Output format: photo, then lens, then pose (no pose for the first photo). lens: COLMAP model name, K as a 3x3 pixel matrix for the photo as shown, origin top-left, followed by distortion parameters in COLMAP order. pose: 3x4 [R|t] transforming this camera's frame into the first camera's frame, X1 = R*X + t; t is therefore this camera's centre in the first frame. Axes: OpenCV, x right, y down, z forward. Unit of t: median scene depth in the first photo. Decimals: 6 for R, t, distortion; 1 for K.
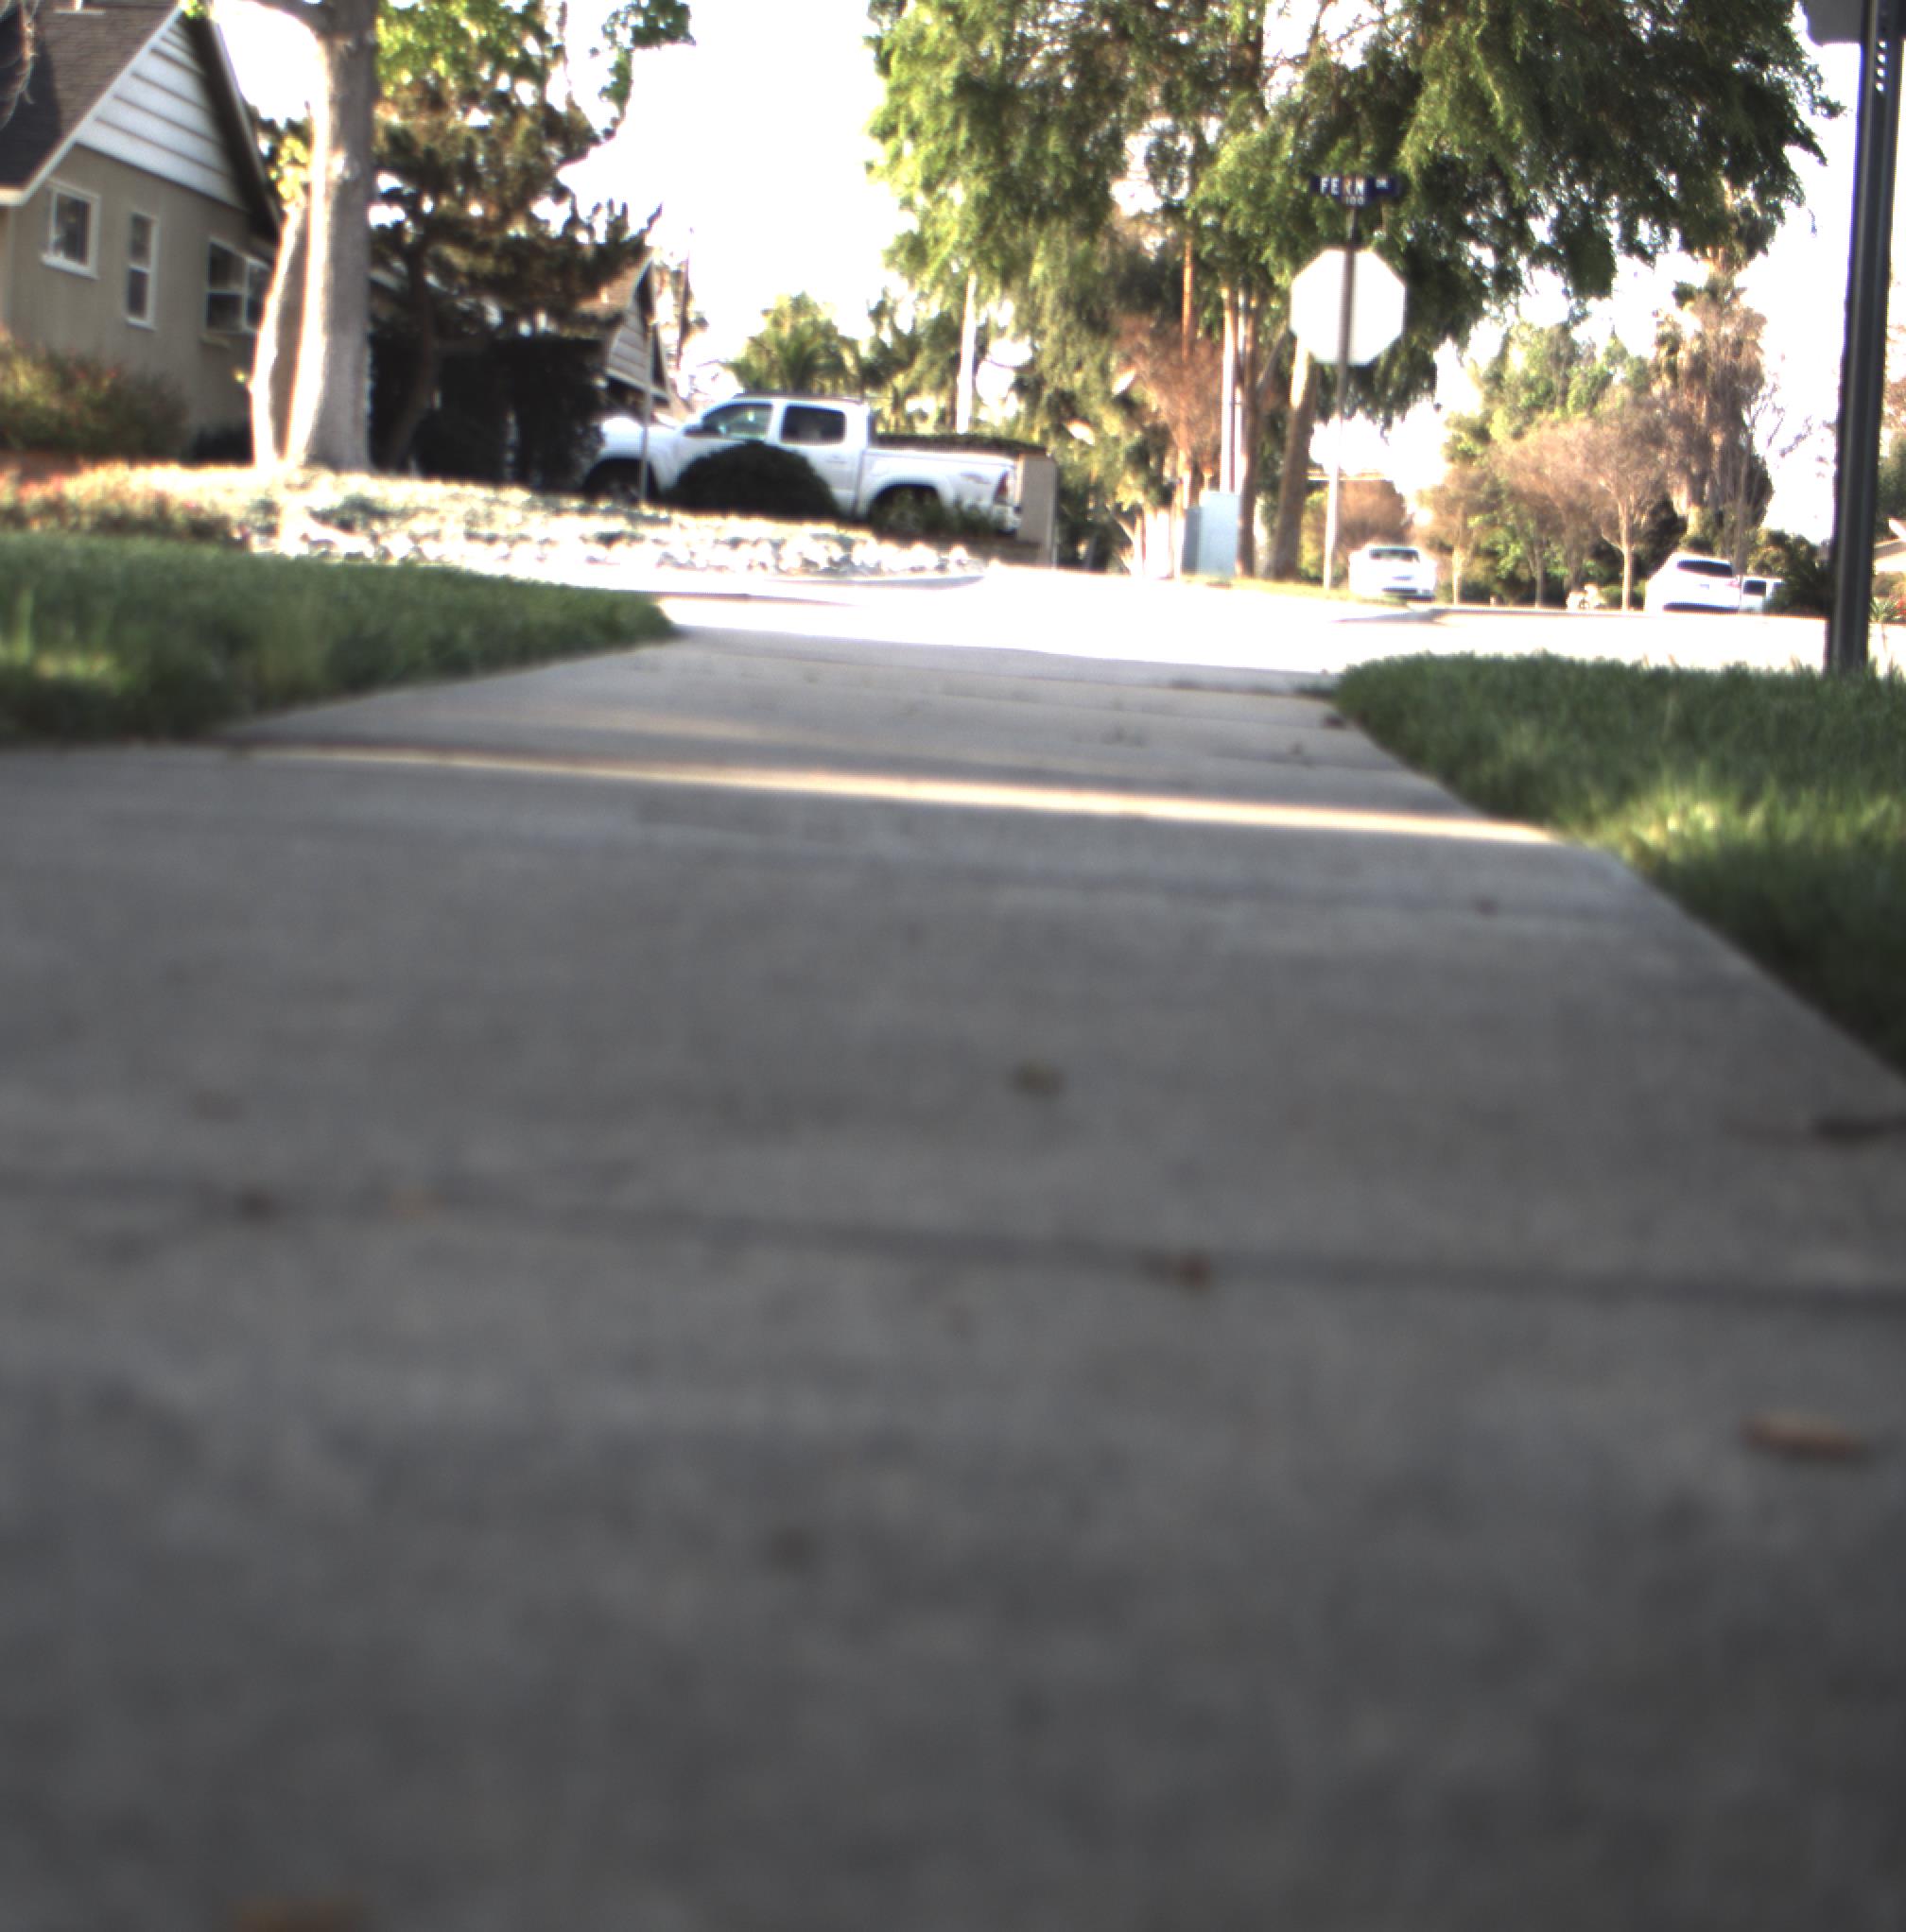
lens RADIAL K [[4414.3, 0, 724.8], [0, 4414.3, 958.8], [0, 0, 1]] dist [-0.165165, 0.920007]
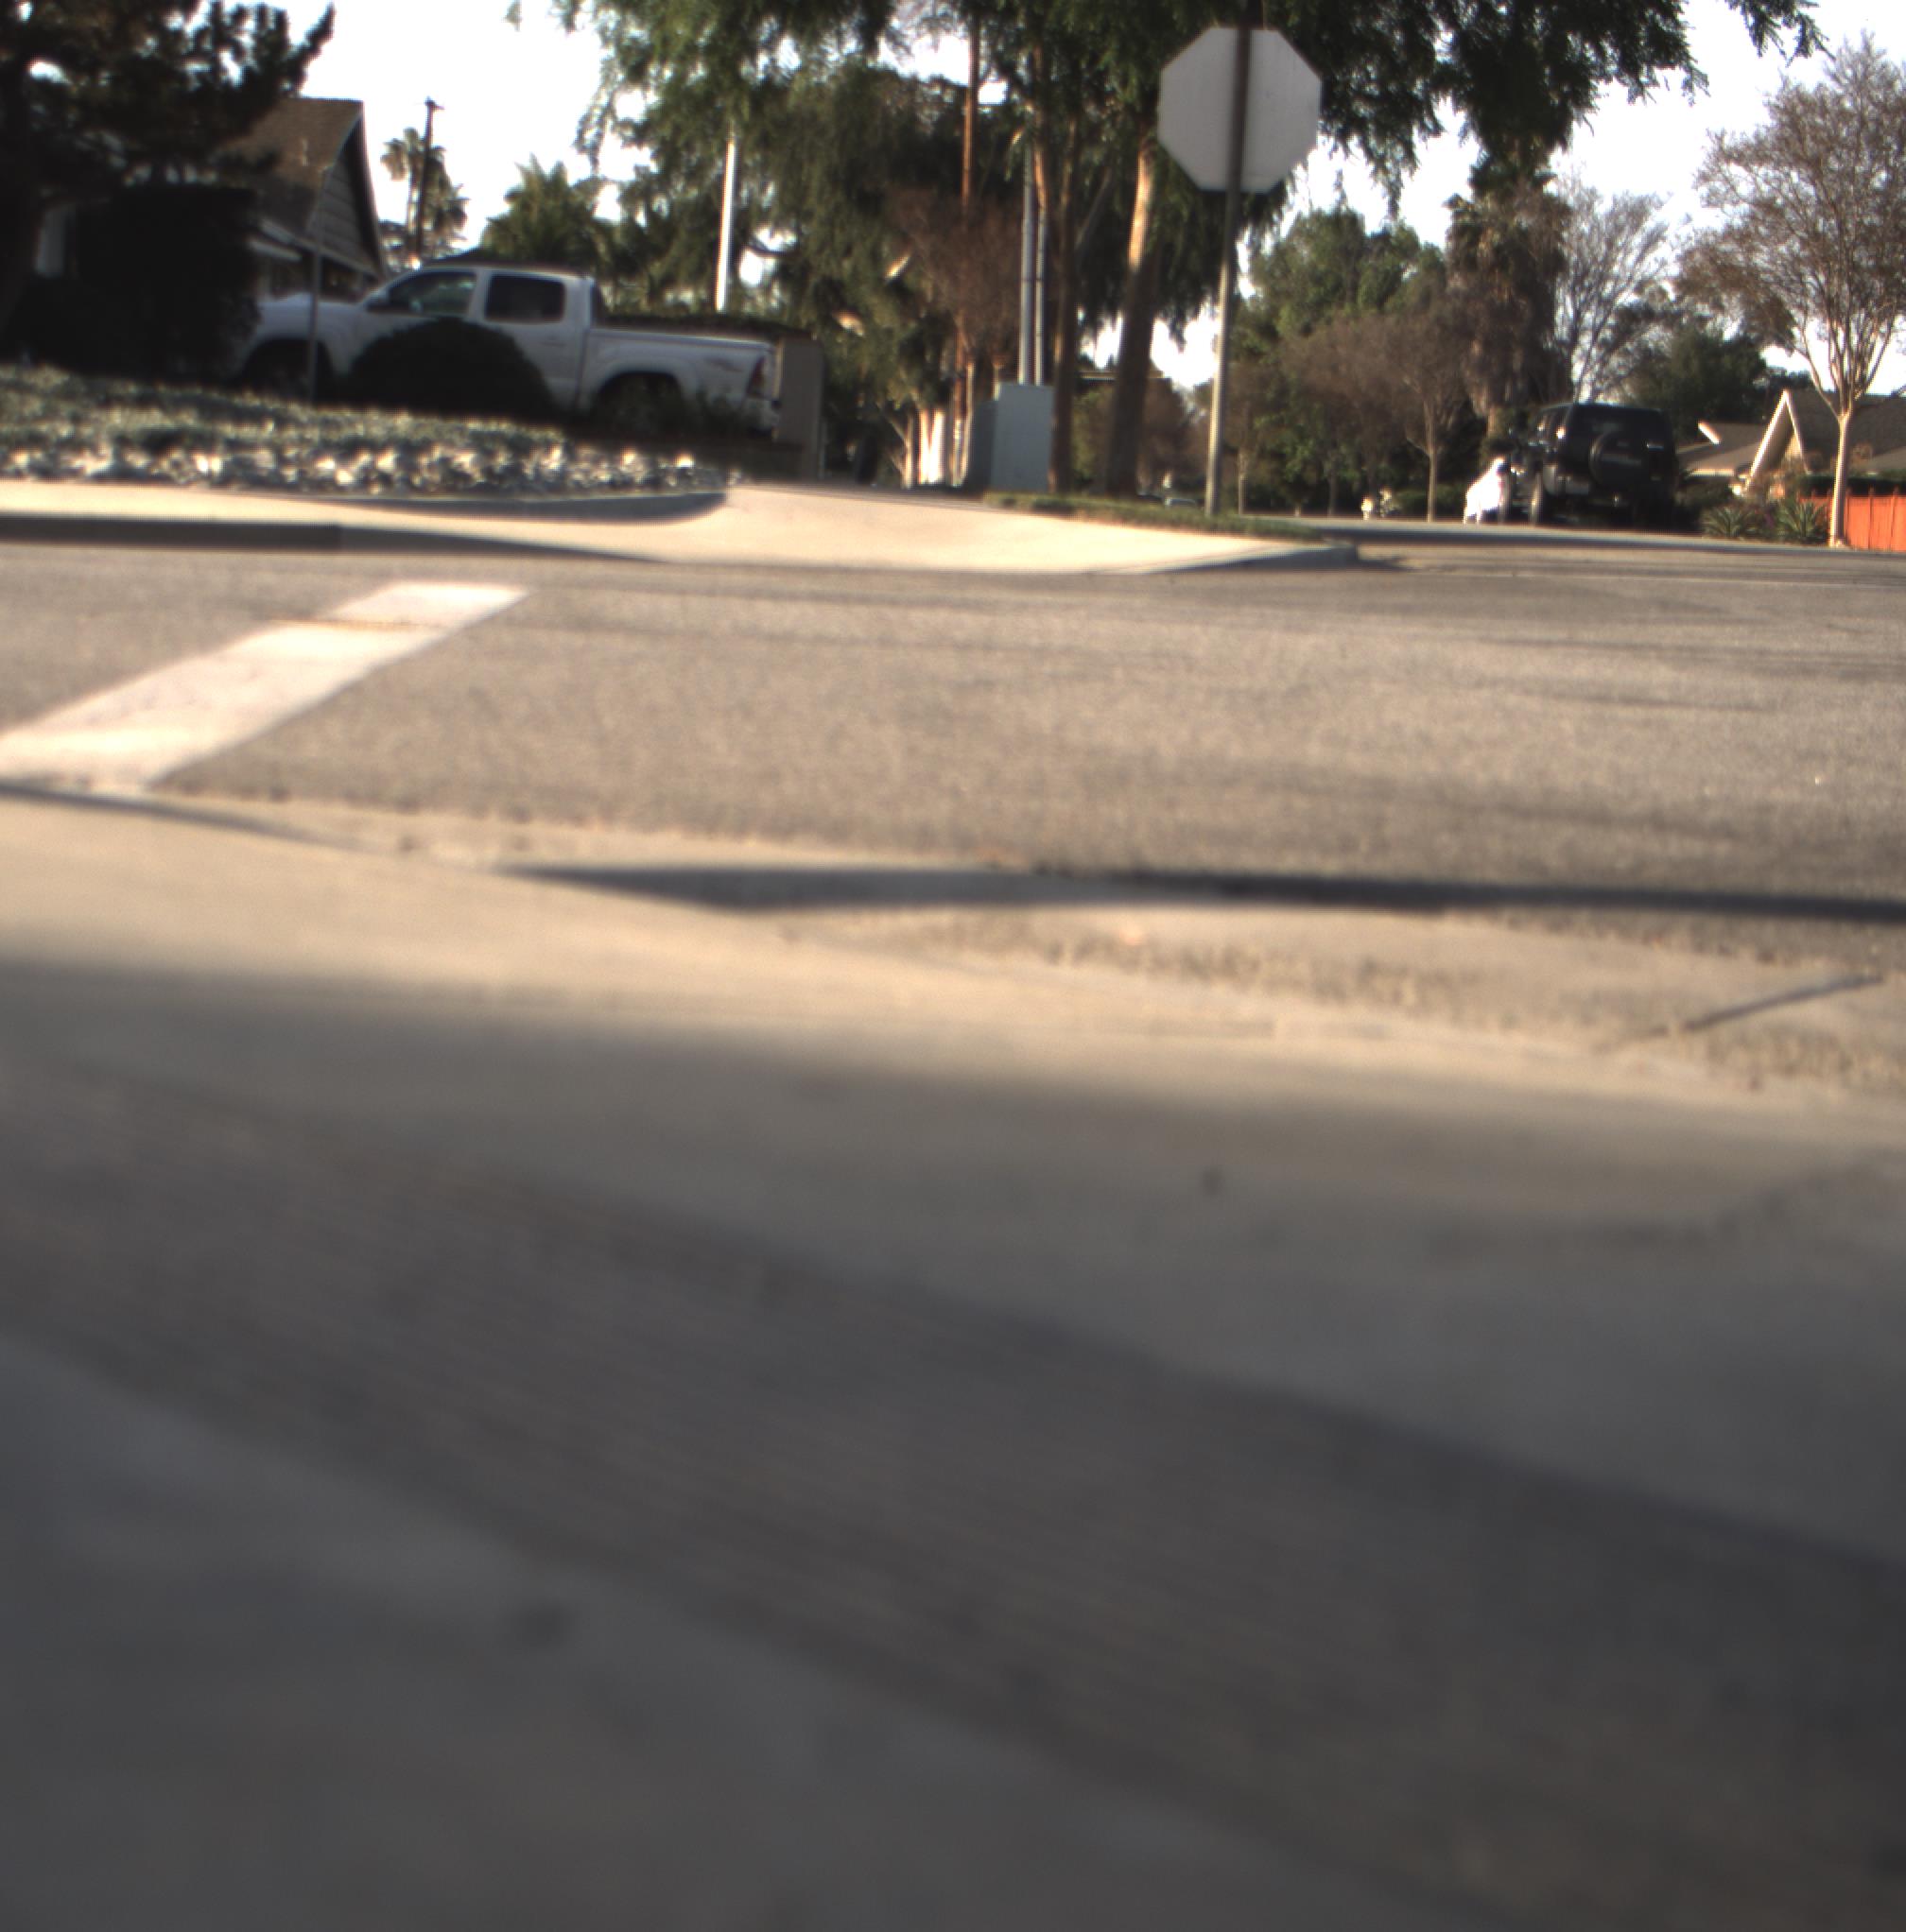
lens RADIAL K [[4414.3, 0, 724.8], [0, 4414.3, 958.8], [0, 0, 1]] dist [-0.165165, 0.920007]
pose [[0.998619, -0.002517, 0.052475, 0.013209], [0.001325, 0.999741, 0.022727, -0.016758], [-0.052518, -0.022626, 0.998364, 0.173660]]
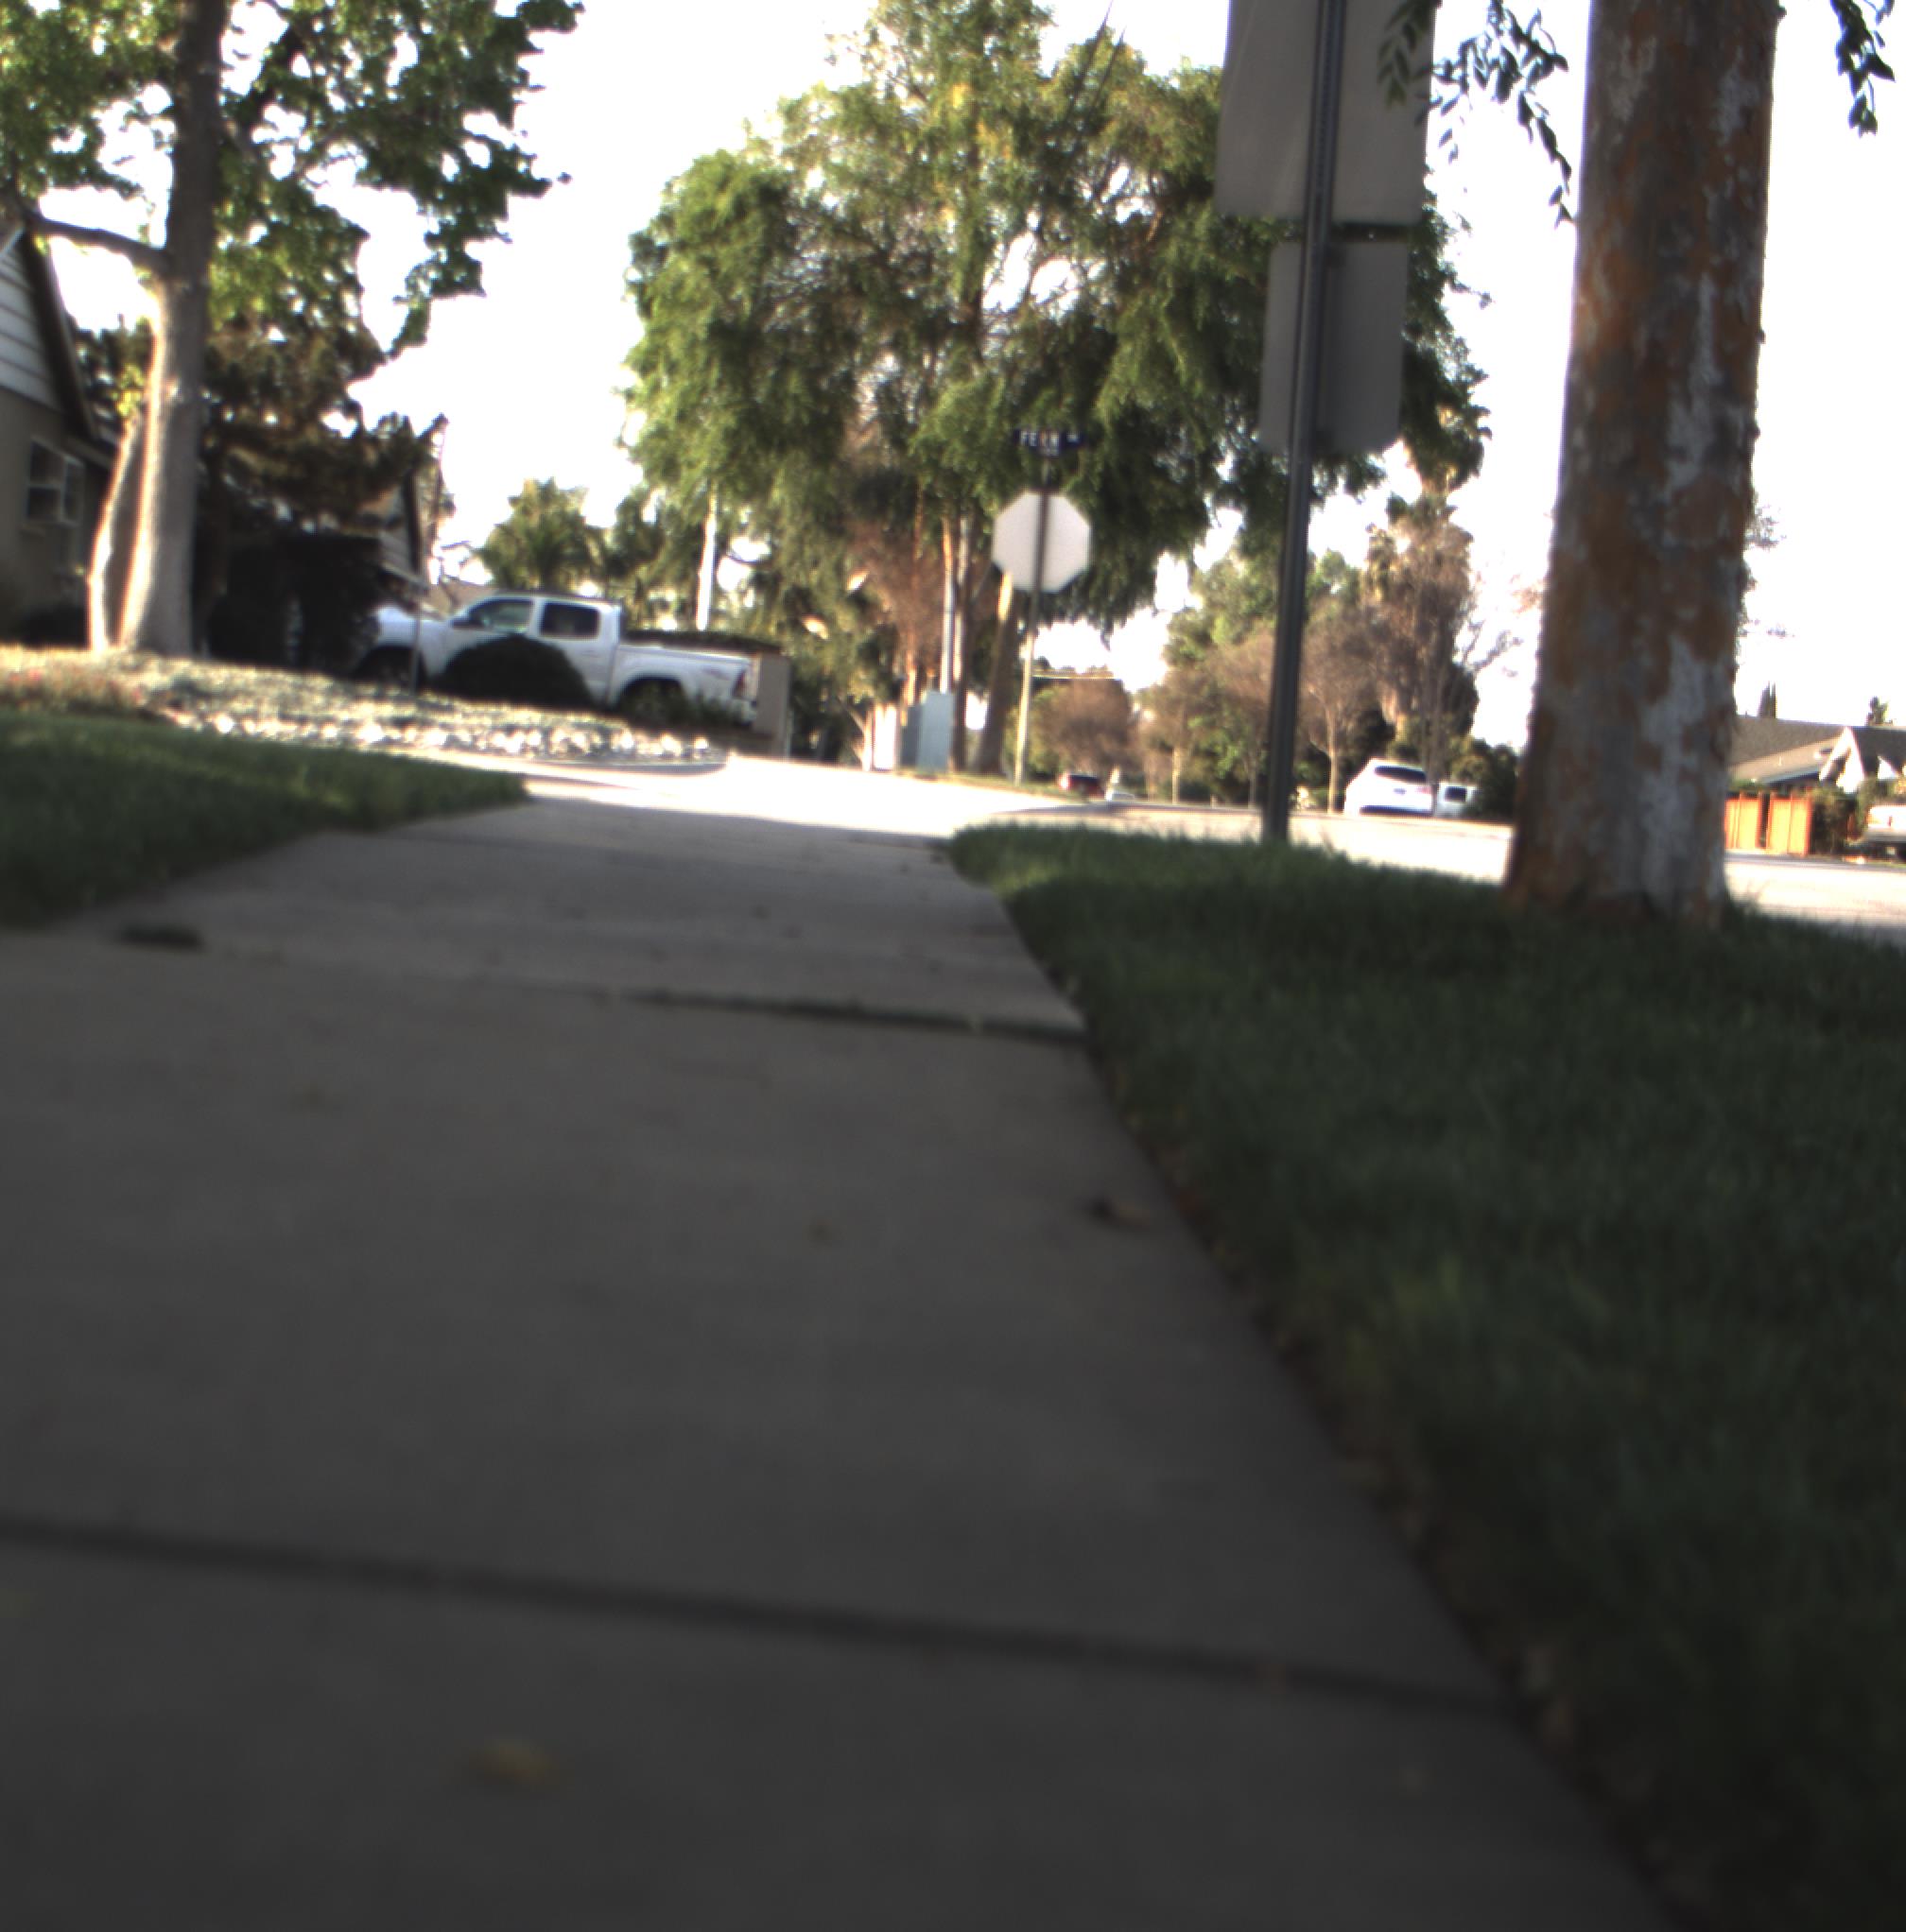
lens RADIAL K [[4414.3, 0, 724.8], [0, 4414.3, 958.8], [0, 0, 1]] dist [-0.165165, 0.920007]
pose [[0.997744, 0.027194, 0.061377, -0.006088], [-0.024646, 0.998818, -0.041892, 0.007363], [-0.062443, 0.040285, 0.997235, -0.088294]]
